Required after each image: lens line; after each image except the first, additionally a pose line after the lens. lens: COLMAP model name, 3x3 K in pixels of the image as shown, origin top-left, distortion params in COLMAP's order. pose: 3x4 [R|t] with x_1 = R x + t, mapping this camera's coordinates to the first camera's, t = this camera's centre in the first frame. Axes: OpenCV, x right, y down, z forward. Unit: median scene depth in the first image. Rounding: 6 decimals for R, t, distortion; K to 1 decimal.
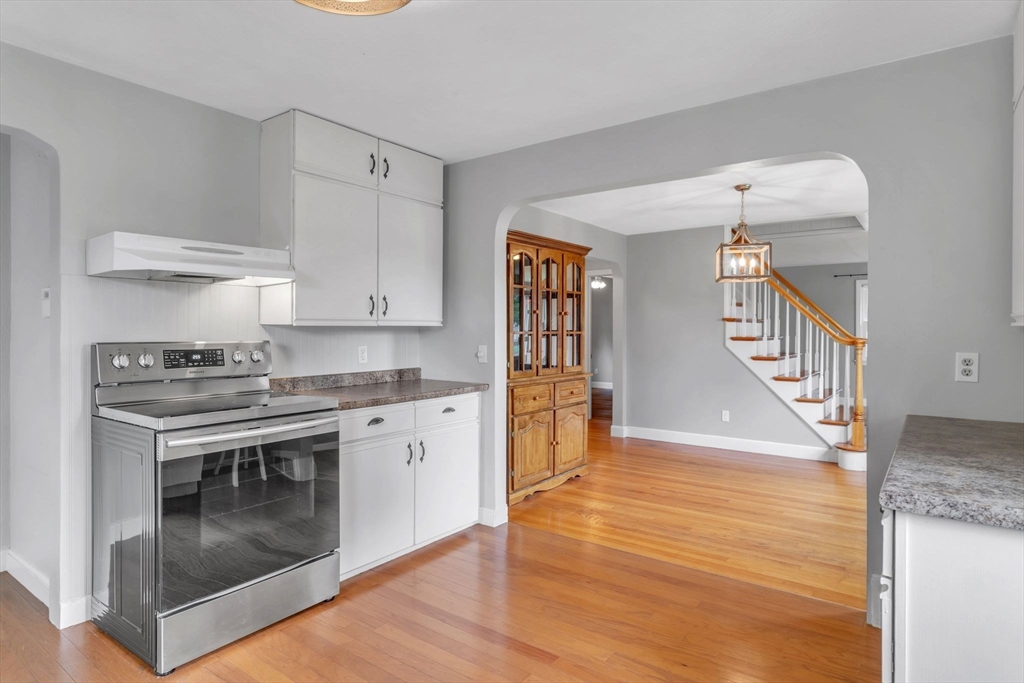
lens RADIAL K [[570.2, 0, 516.7], [0, 570.2, 338.6], [0, 0, 1]] dist [-0.019589, 0.024307]
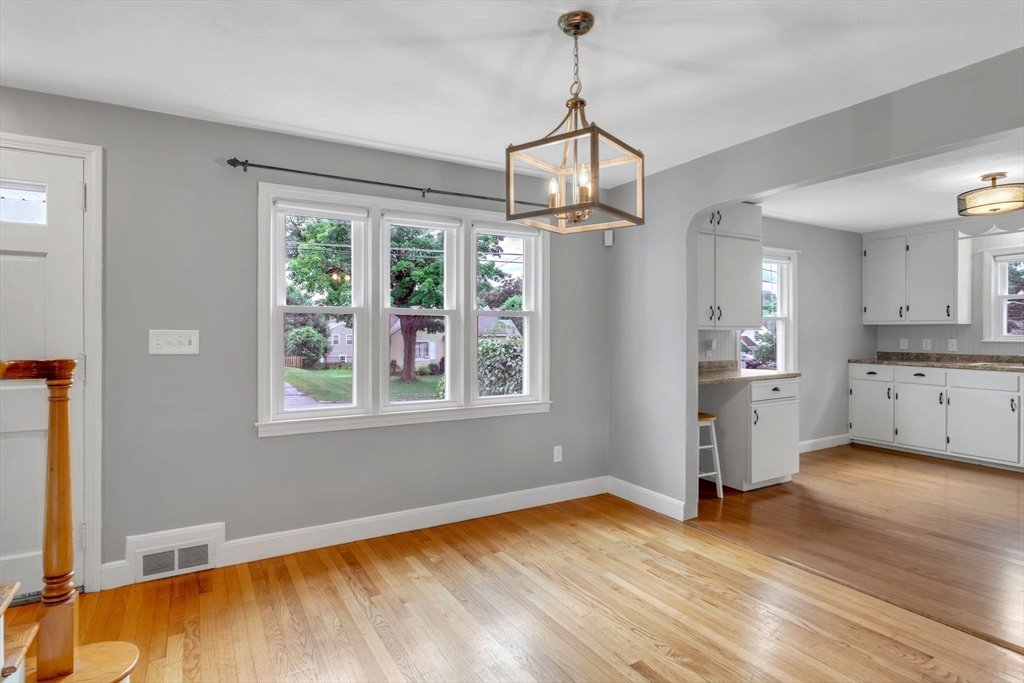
lens RADIAL K [[545.4, 0, 517.0], [0, 545.4, 334.6], [0, 0, 1]] dist [-0.020517, 0.014003]
pose [[-0.919828, -0.001561, 0.392319, 0.247549], [0.005746, 0.999831, 0.017450, -0.017784], [-0.392281, 0.018305, -0.919663, 1.314054]]
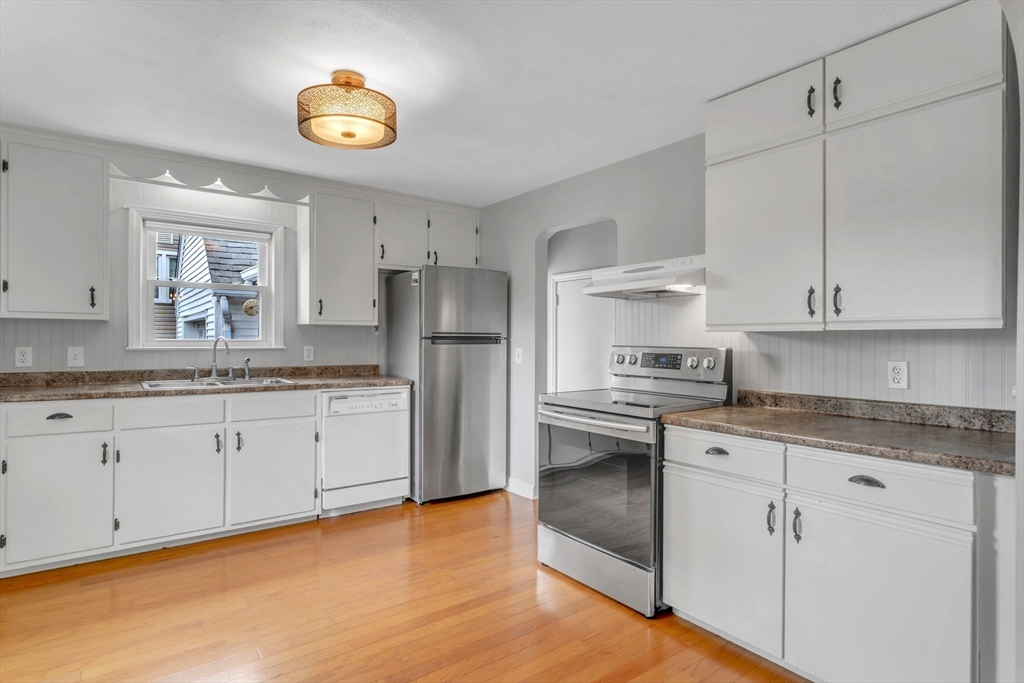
lens RADIAL K [[545.4, 0, 517.0], [0, 545.4, 334.6], [0, 0, 1]] dist [-0.020517, 0.014003]
pose [[-0.286643, -0.008693, -0.957998, 0.339876], [-0.020286, 0.999790, -0.003002, -0.005767], [0.957823, 0.018574, -0.286759, 0.578423]]
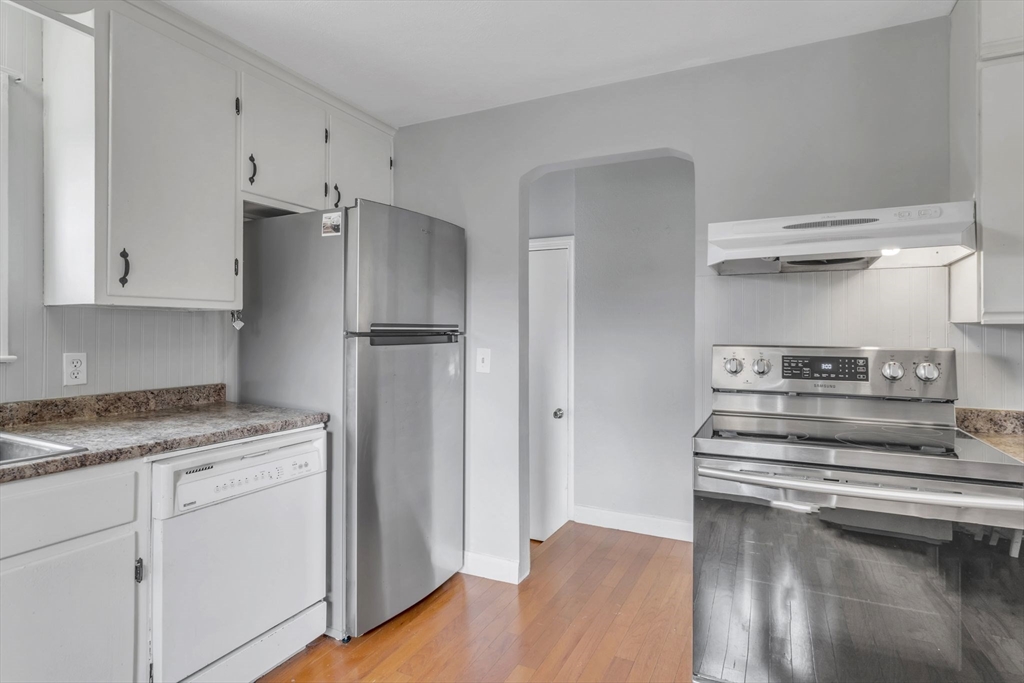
lens RADIAL K [[539.7, 0, 517.8], [0, 539.7, 326.3], [0, 0, 1]] dist [-0.002237, 0.000796]
pose [[0.173842, -0.009571, -0.984727, 0.045963], [-0.016653, 0.999781, -0.012657, -0.003192], [0.984633, 0.018599, 0.173645, 0.258518]]
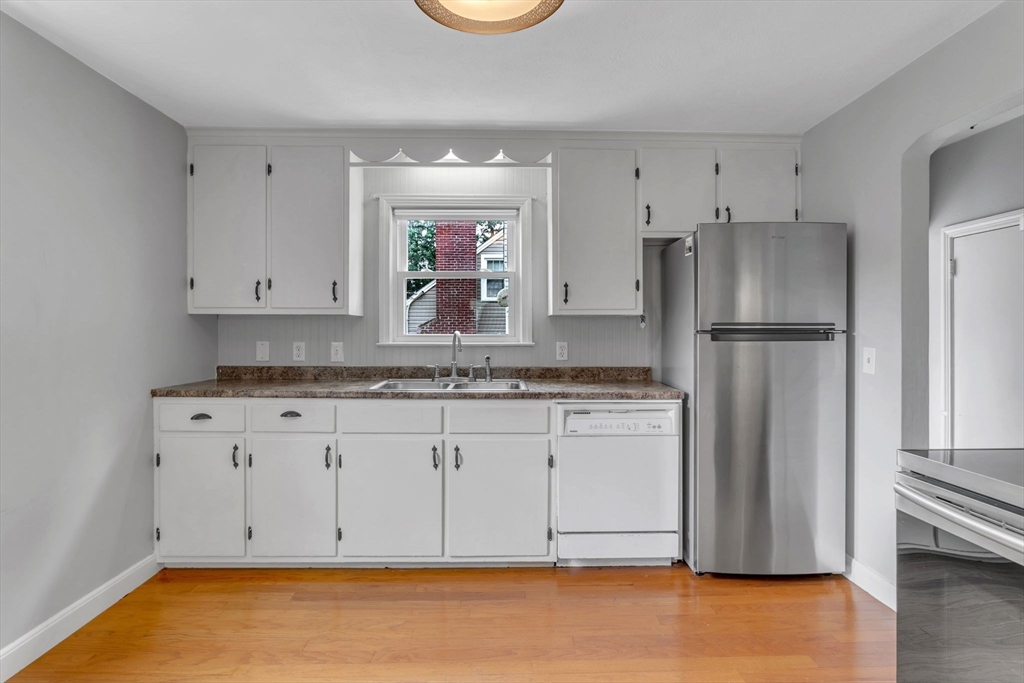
lens RADIAL K [[537.5, 0, 517.6], [0, 537.5, 331.4], [0, 0, 1]] dist [-0.021563, 0.015797]
pose [[-0.789414, -0.000555, -0.613861, 0.073582], [-0.010285, 0.999871, 0.012322, -0.005422], [0.613776, 0.016041, -0.789318, 0.525914]]
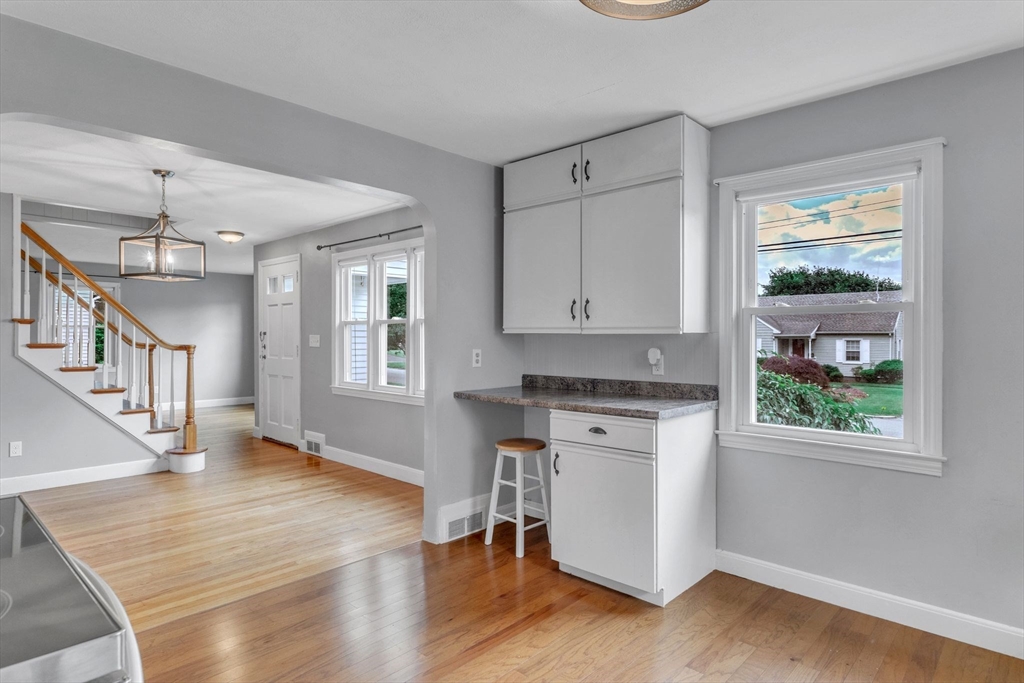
lens RADIAL K [[570.2, 0, 516.7], [0, 570.2, 338.6], [0, 0, 1]] dist [-0.019589, 0.024307]
pose [[0.119015, -0.004807, 0.992881, -0.382612], [0.012931, 0.999911, 0.003291, -0.004676], [-0.992808, 0.012447, 0.119067, 0.320774]]
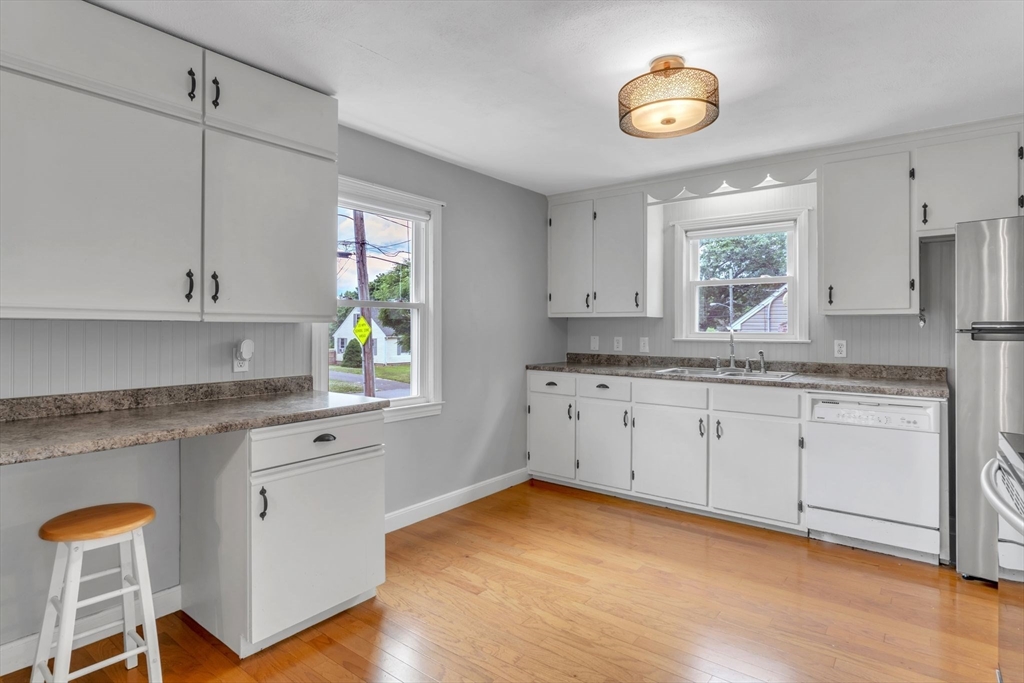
lens RADIAL K [[548.8, 0, 518.4], [0, 548.8, 324.8], [0, 0, 1]] dist [-0.001639, 0.000633]
pose [[-0.999895, -0.004421, 0.013765, 0.033119], [-0.004299, 0.999951, 0.008908, -0.009591], [-0.013804, 0.008848, -0.999866, 0.776485]]
